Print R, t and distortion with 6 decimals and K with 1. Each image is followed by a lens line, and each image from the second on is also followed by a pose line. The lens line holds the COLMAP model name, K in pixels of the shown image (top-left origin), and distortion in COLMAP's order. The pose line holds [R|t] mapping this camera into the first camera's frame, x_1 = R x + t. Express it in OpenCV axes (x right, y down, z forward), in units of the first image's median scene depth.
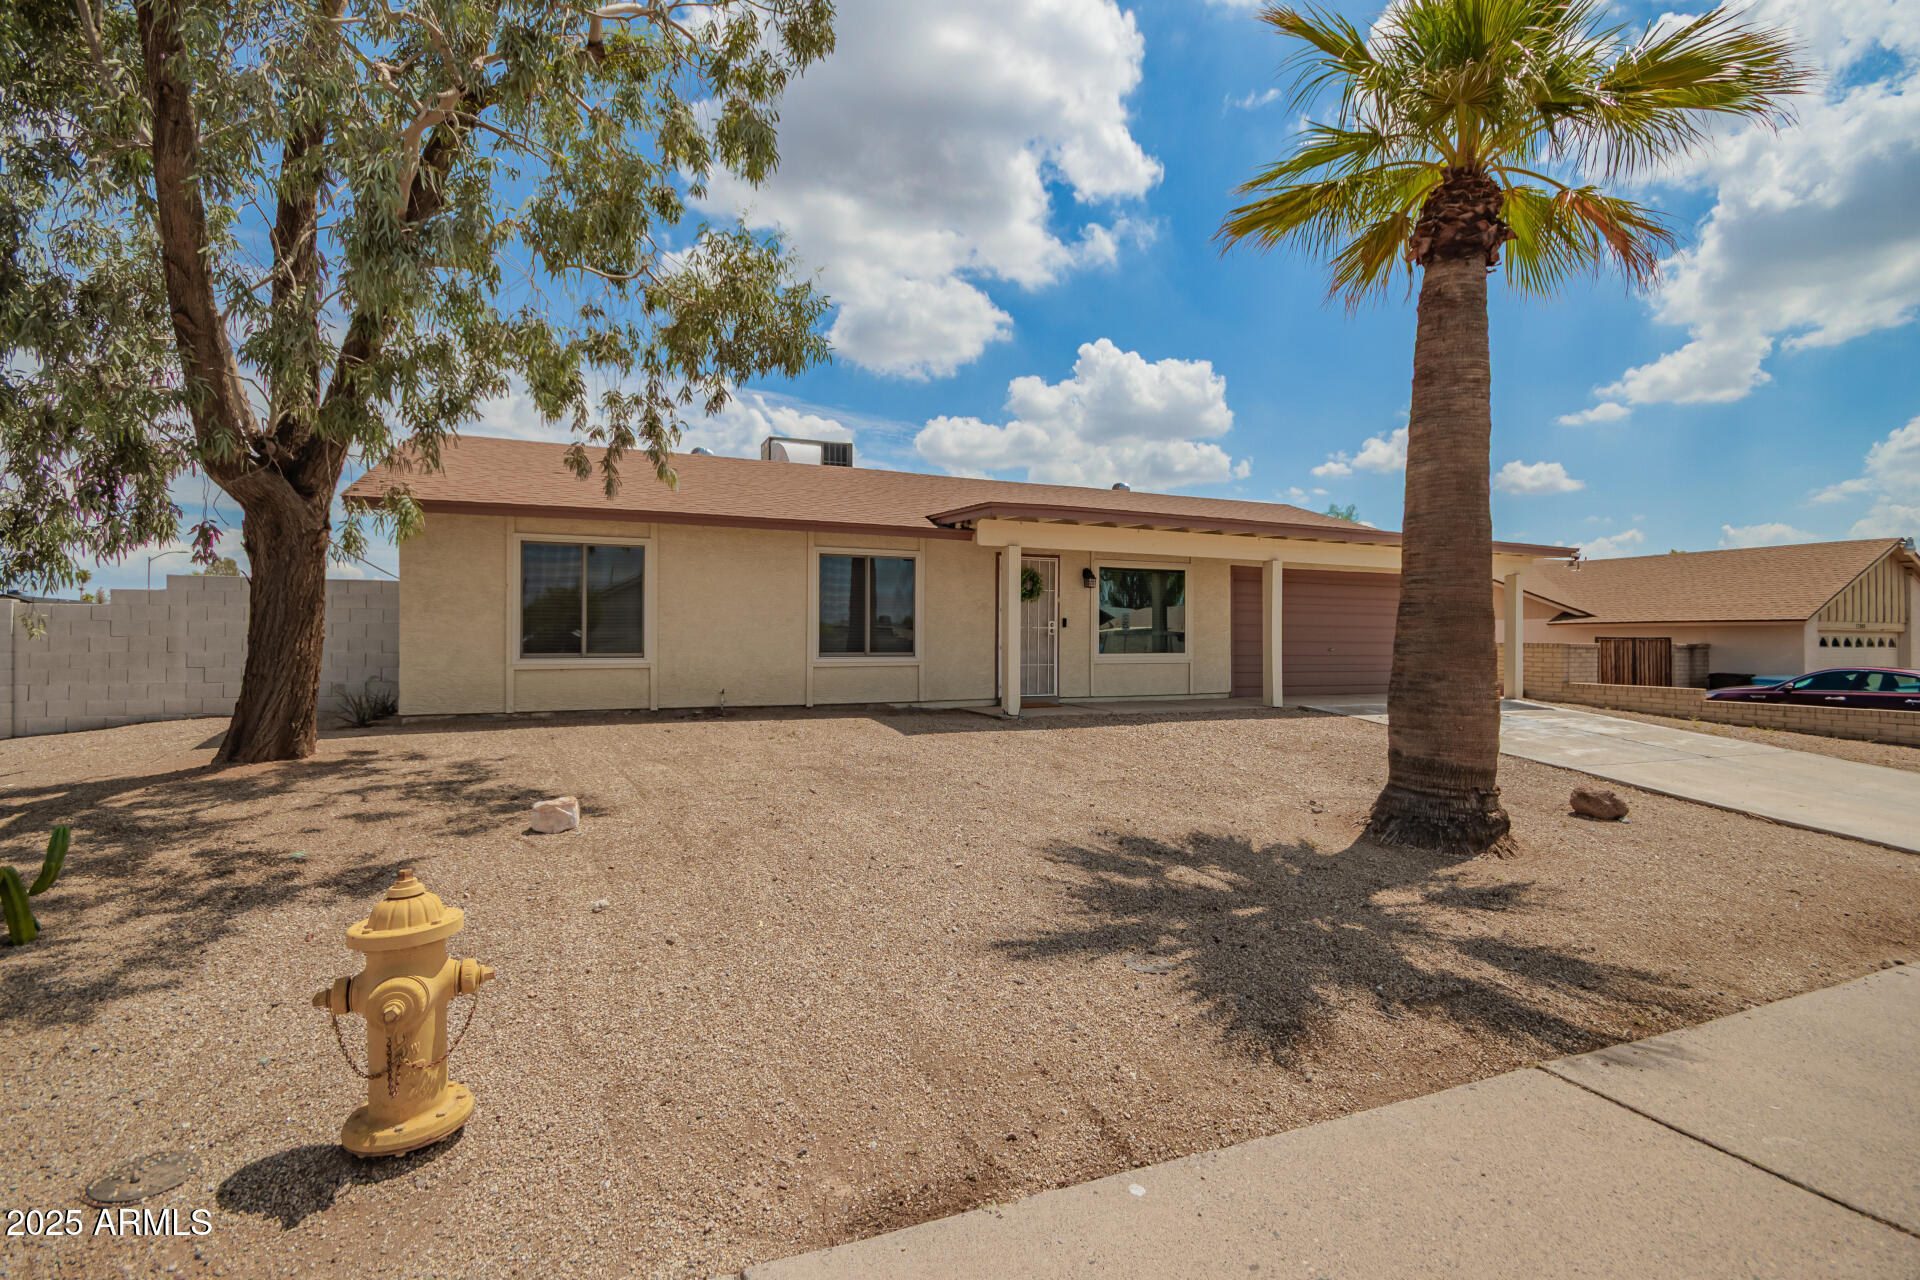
lens RADIAL K [[898.0, 0, 972.8], [0, 898.0, 643.9], [0, 0, 1]] dist [0.005575, -0.003510]
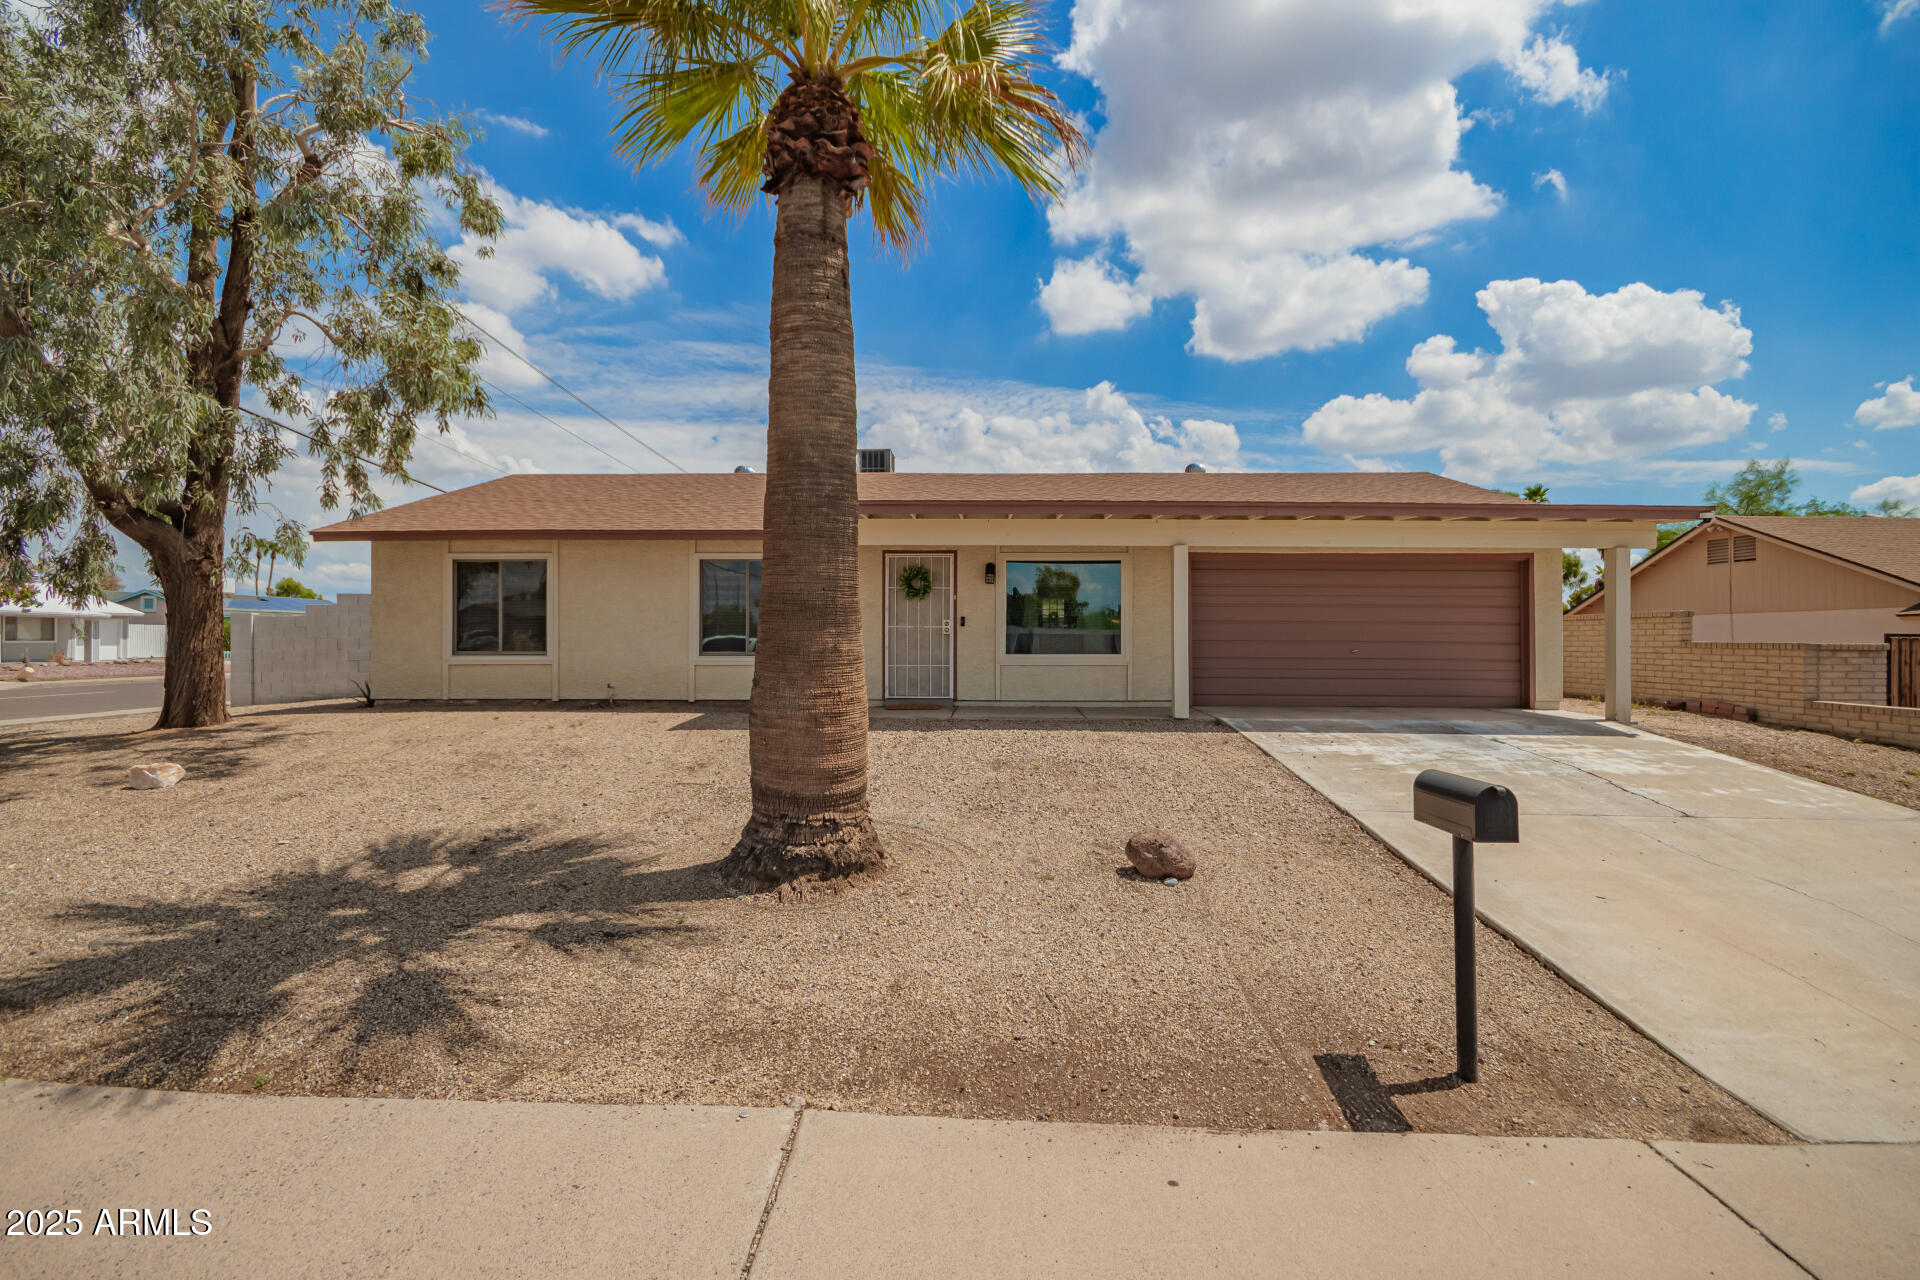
lens RADIAL K [[898.0, 0, 969.8], [0, 898.0, 639.7], [0, 0, 1]] dist [0.005575, -0.003510]
pose [[0.904060, -0.001798, -0.427401, 0.517719], [-0.000647, 0.999984, -0.005574, 0.000701], [0.427404, 0.005315, 0.904045, 0.151031]]
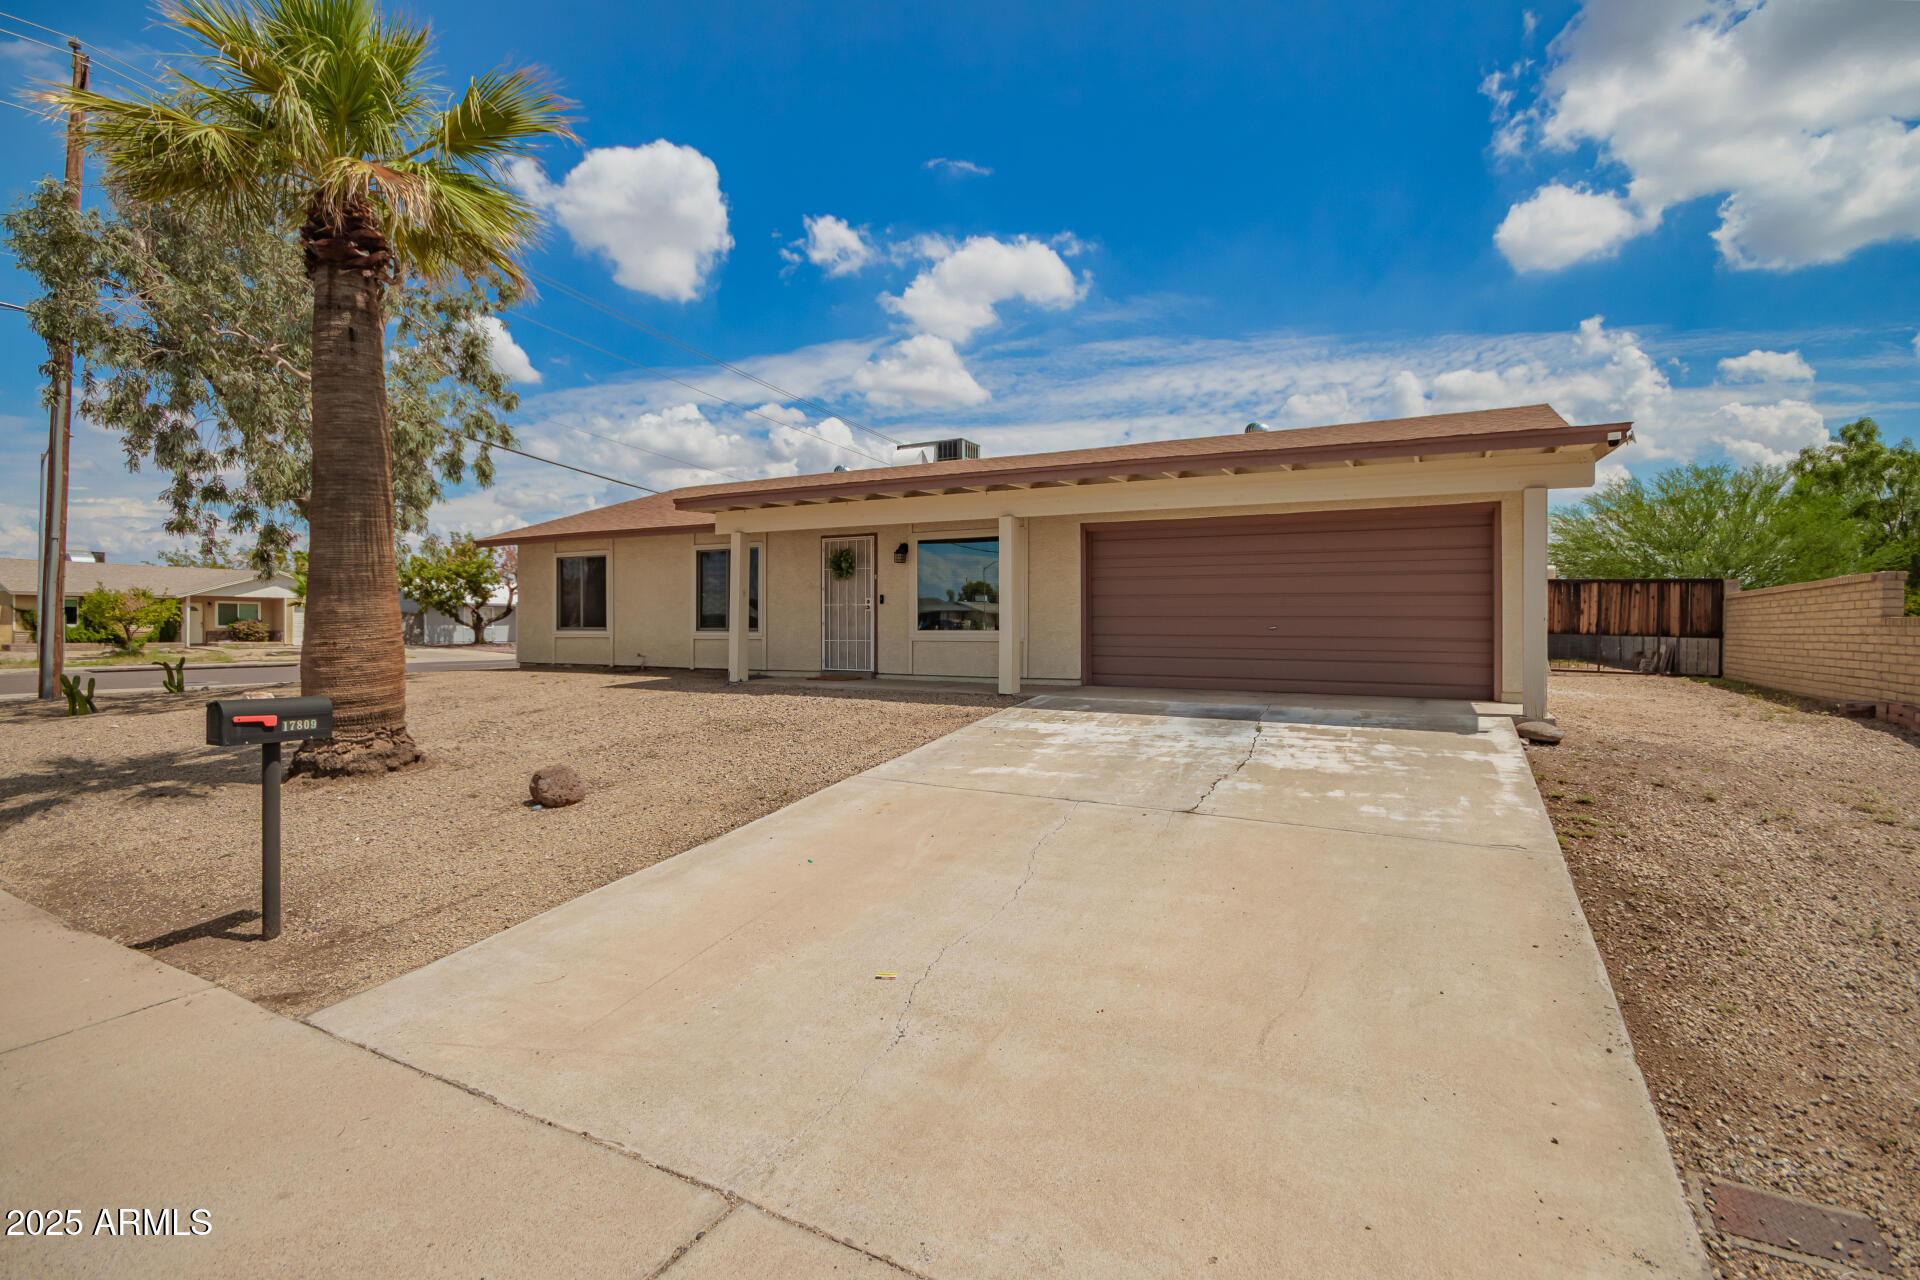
lens RADIAL K [[898.0, 0, 979.6], [0, 898.0, 631.4], [0, 0, 1]] dist [0.005575, -0.003510]
pose [[0.618975, 0.001040, -0.785410, 0.971039], [-0.004613, 0.999987, -0.002312, 0.014294], [0.785397, 0.005054, 0.618971, 0.467759]]
